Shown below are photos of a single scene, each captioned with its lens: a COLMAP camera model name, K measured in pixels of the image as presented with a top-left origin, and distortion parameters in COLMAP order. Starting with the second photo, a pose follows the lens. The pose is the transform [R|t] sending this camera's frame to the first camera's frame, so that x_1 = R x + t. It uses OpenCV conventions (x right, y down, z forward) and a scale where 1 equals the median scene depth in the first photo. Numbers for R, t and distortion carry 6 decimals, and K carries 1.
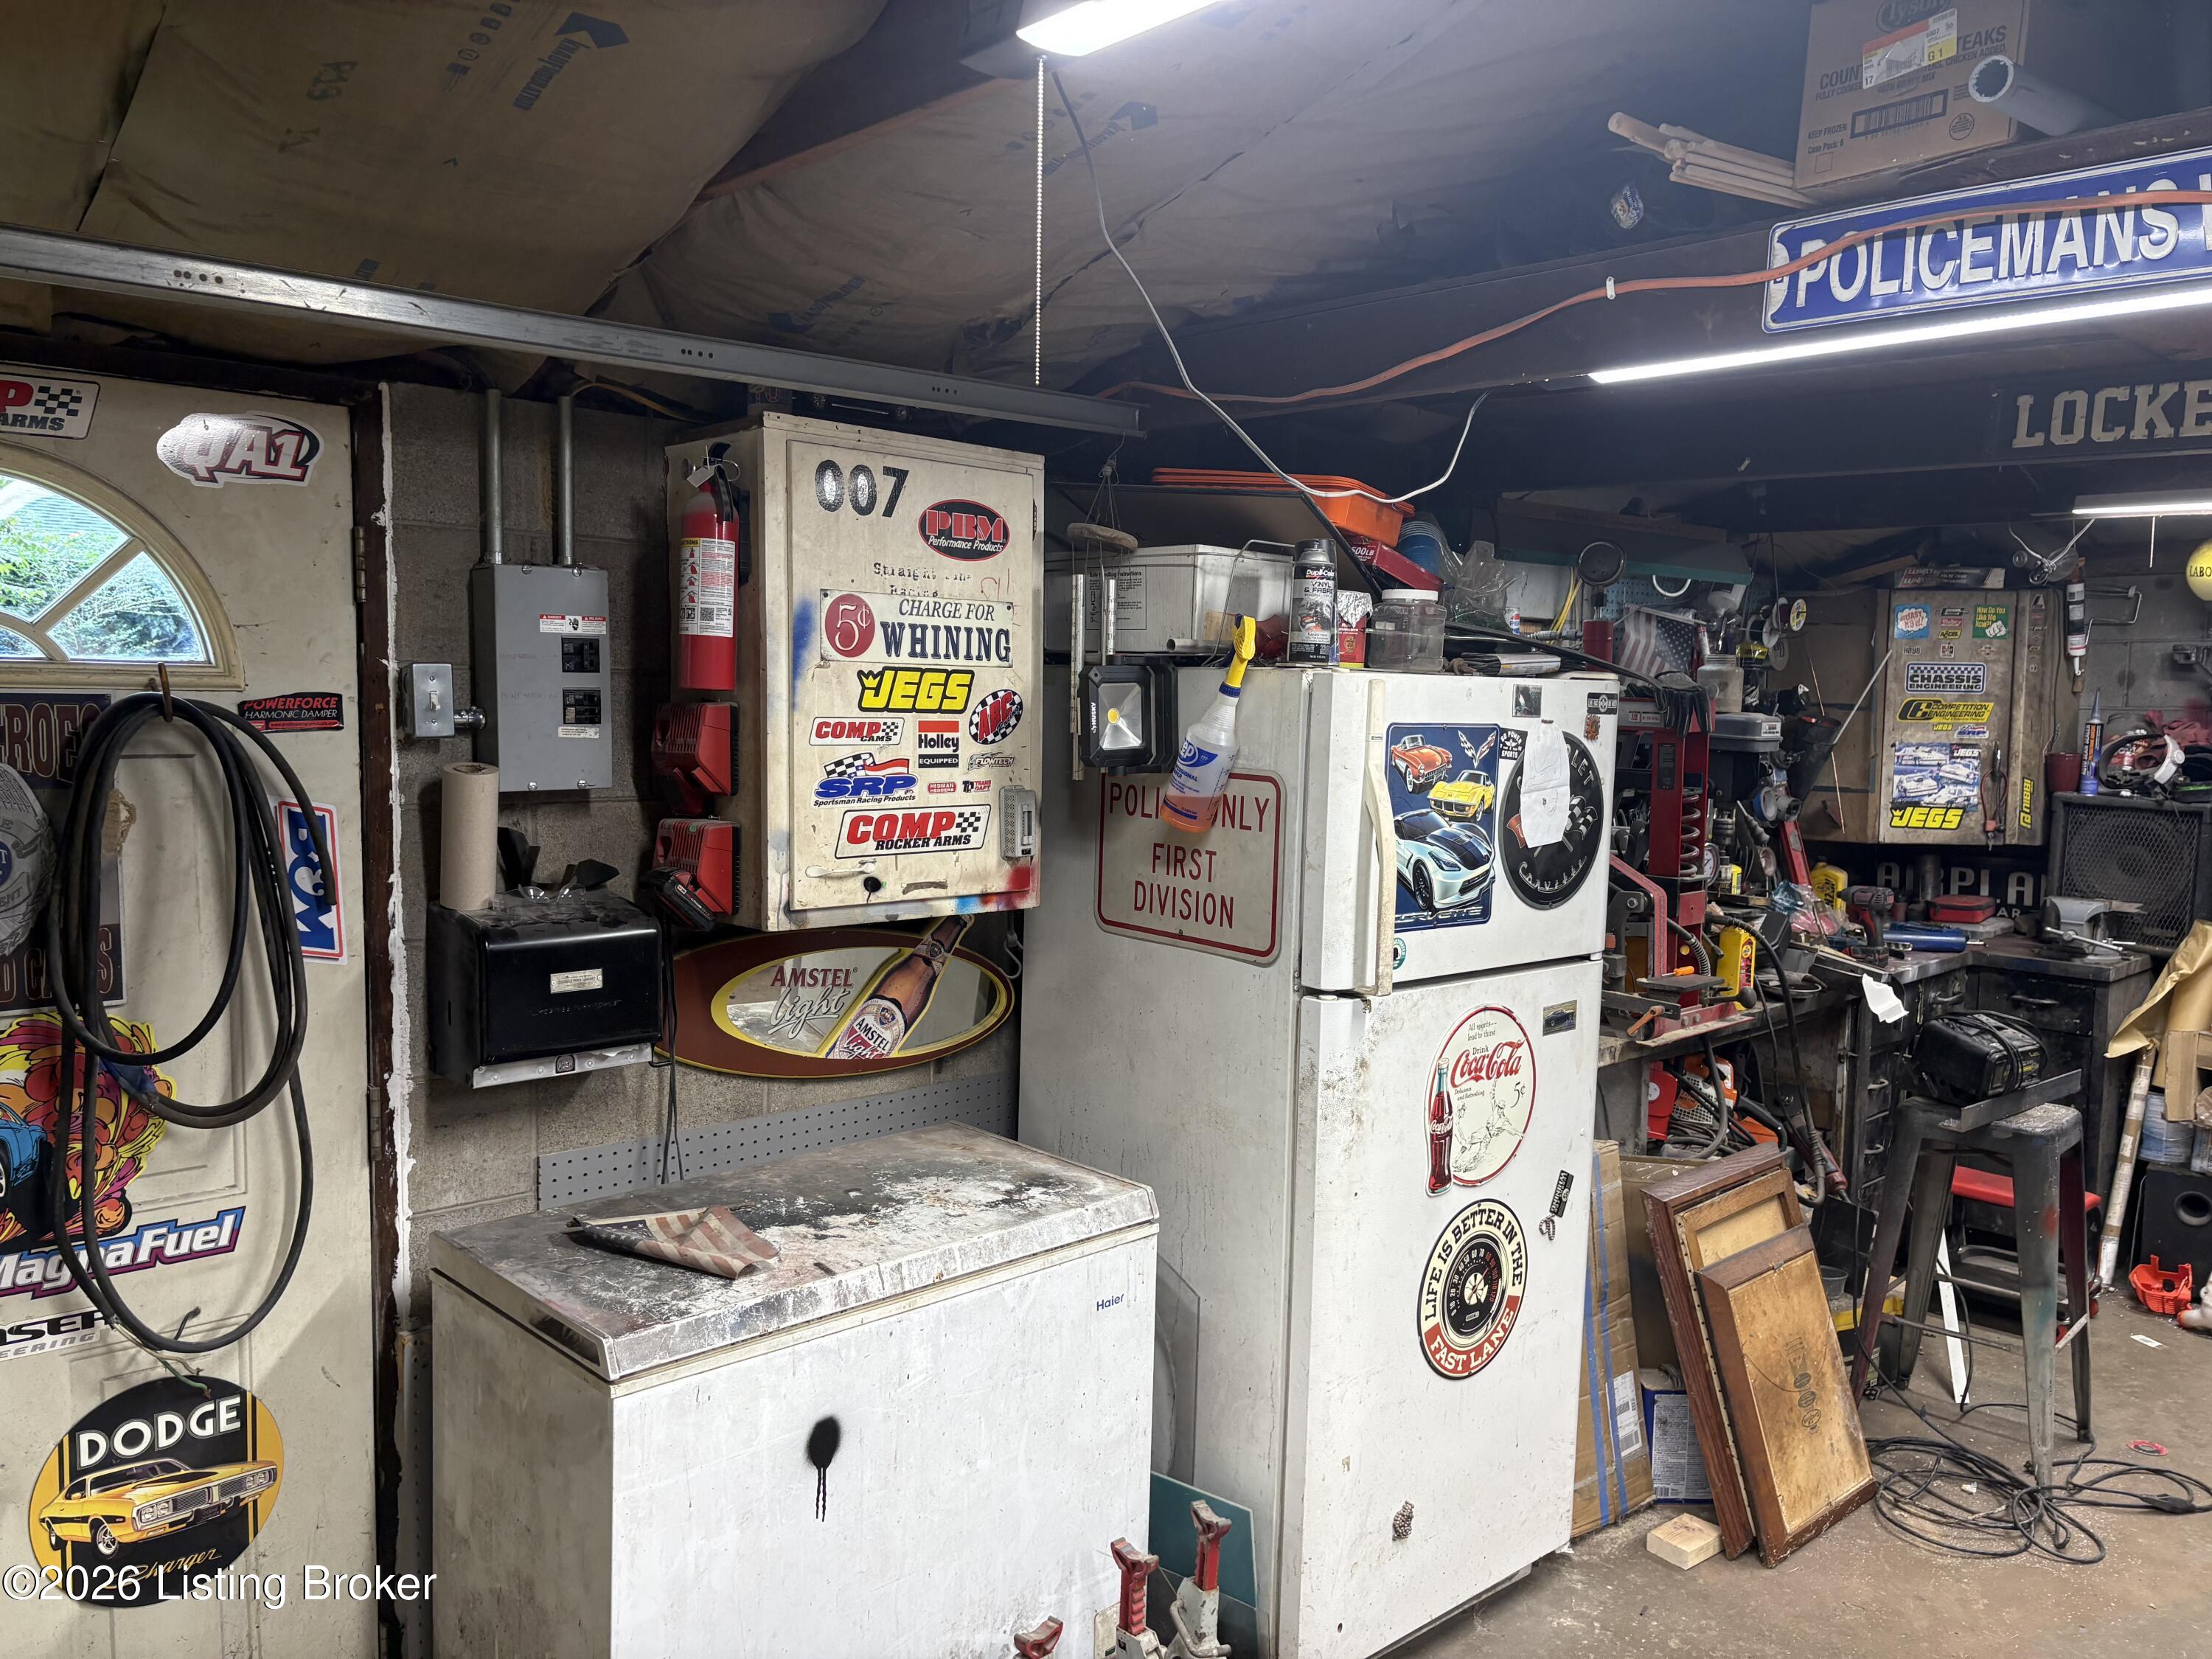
lens RADIAL K [[1615.3, 0, 1128.0], [0, 1615.3, 830.6], [0, 0, 1]] dist [0.071742, -0.070256]
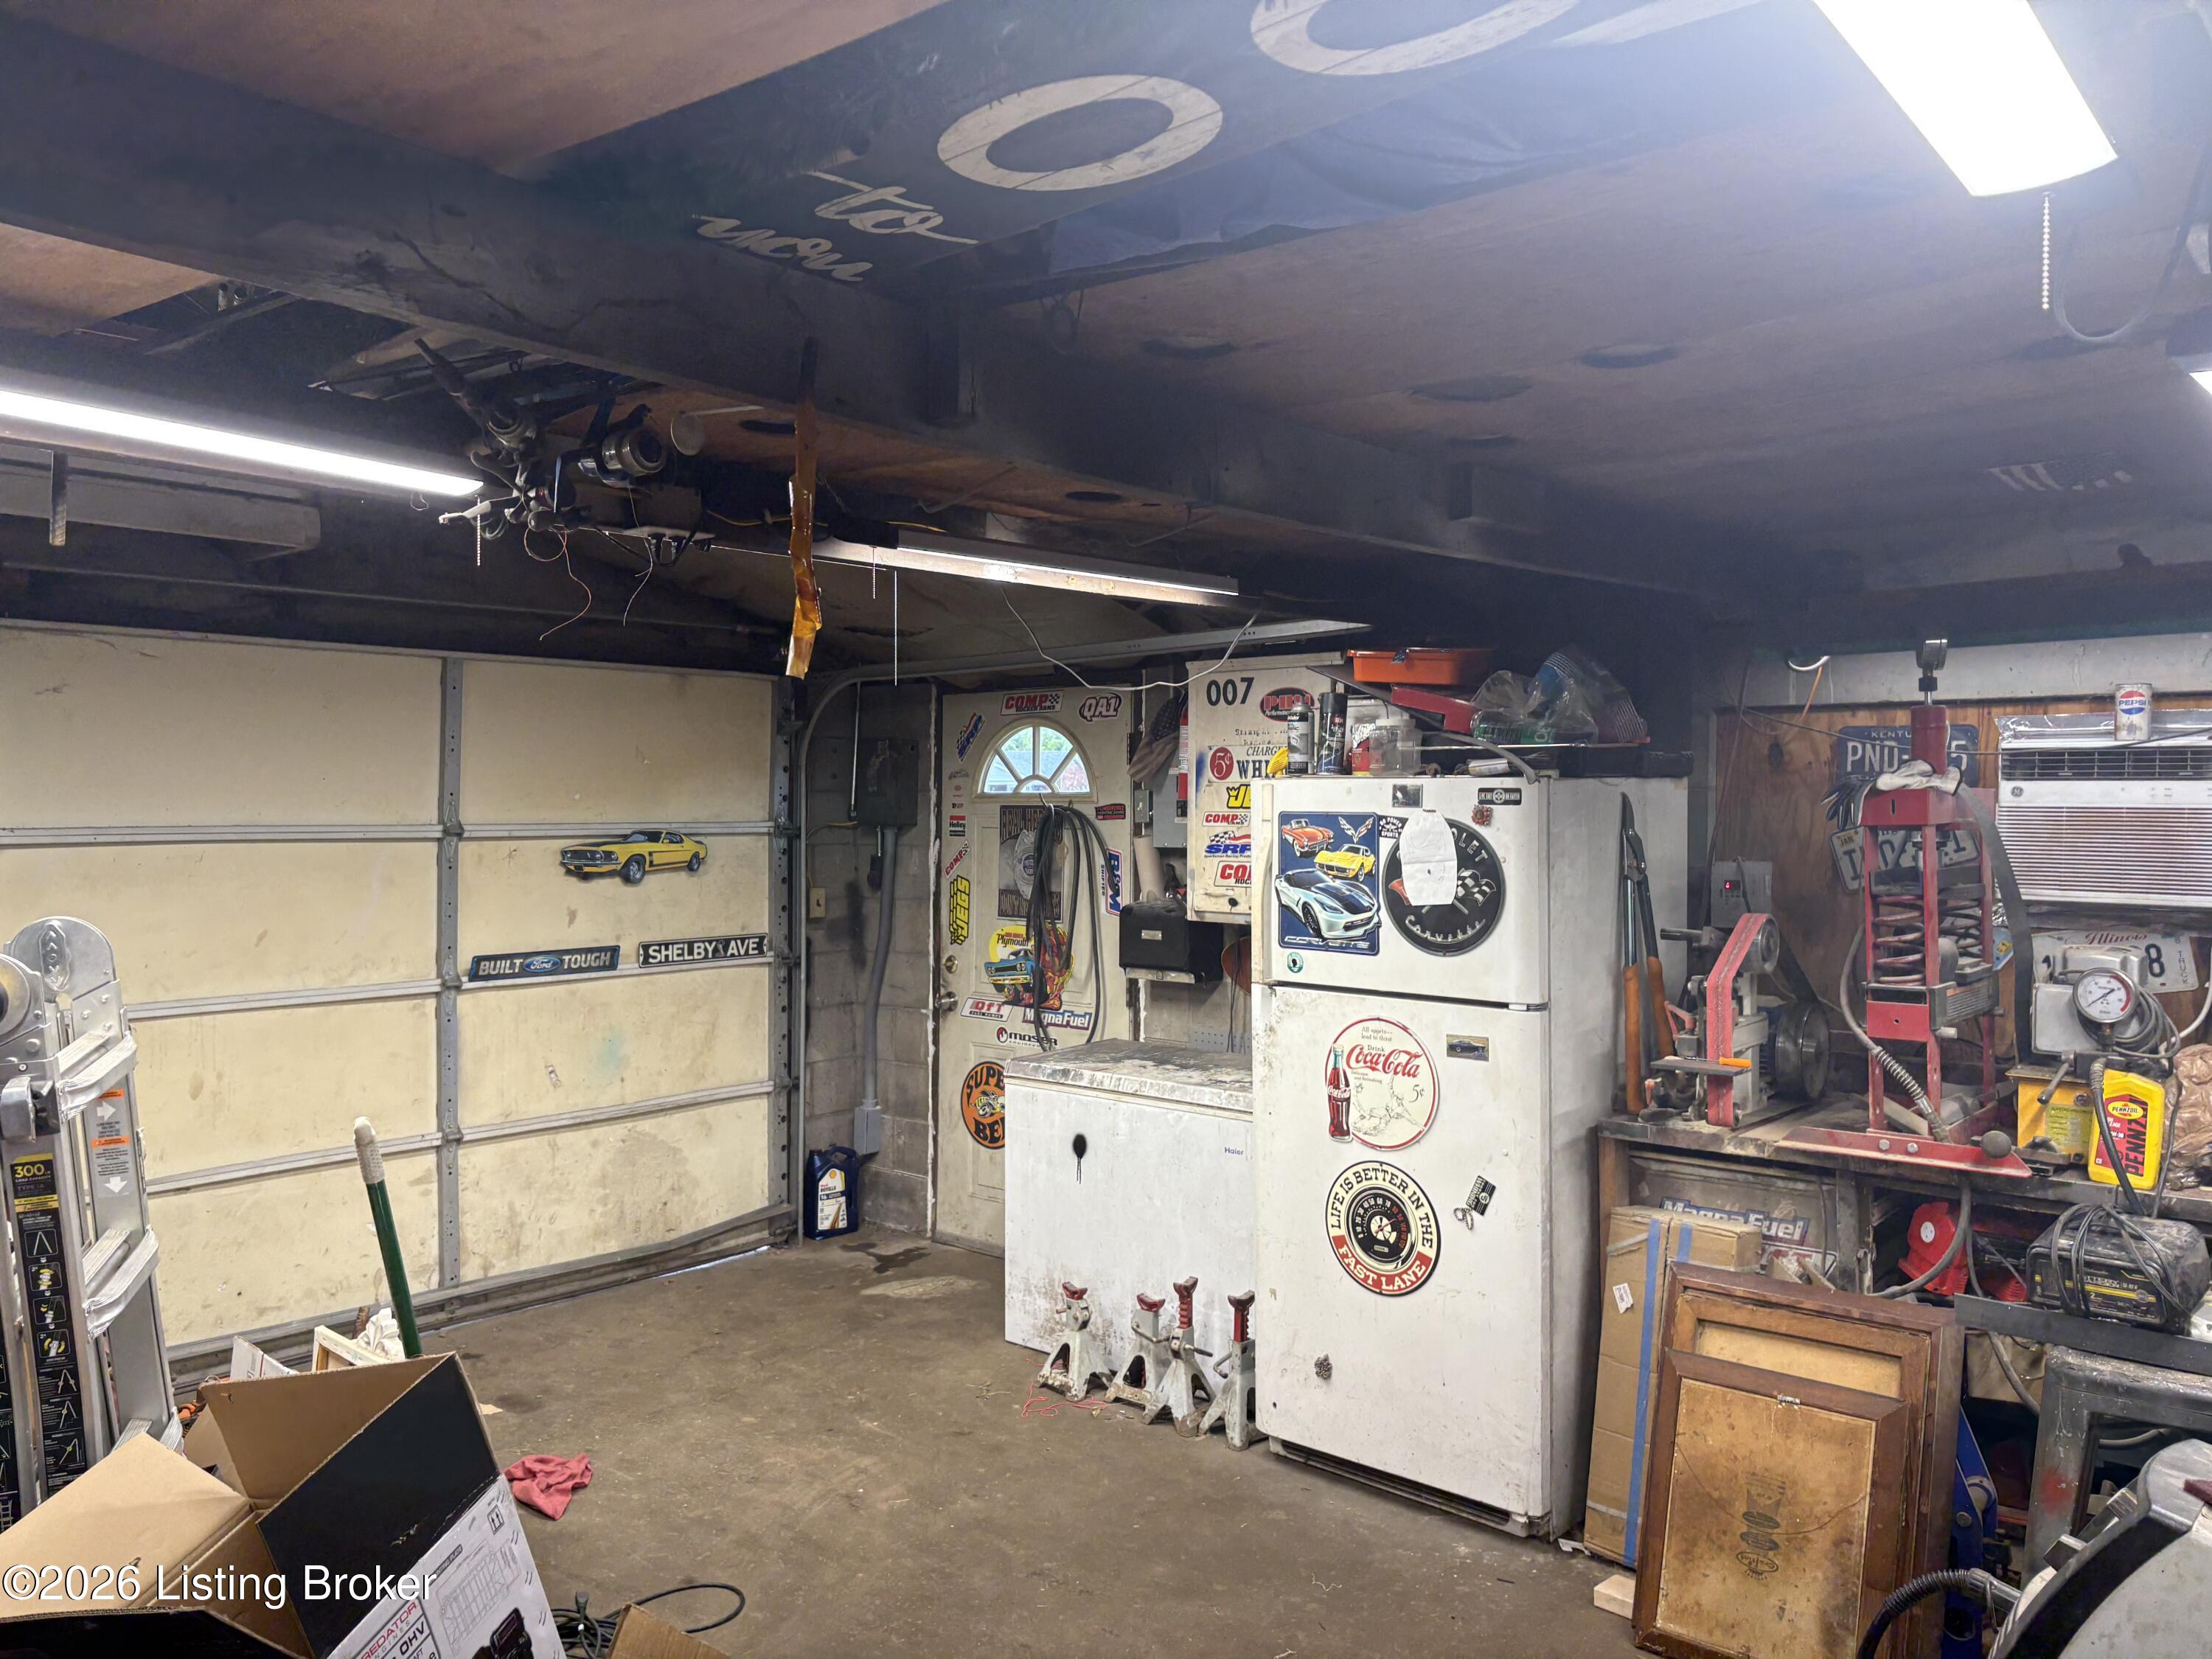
lens RADIAL K [[1679.6, 0, 1138.2], [0, 1679.6, 818.6], [0, 0, 1]] dist [0.083138, -0.106369]
pose [[0.122741, -0.007000, -0.992414, 1.653194], [-0.078850, 0.996745, -0.016783, -0.020086], [0.989301, 0.080312, 0.121790, 0.624960]]
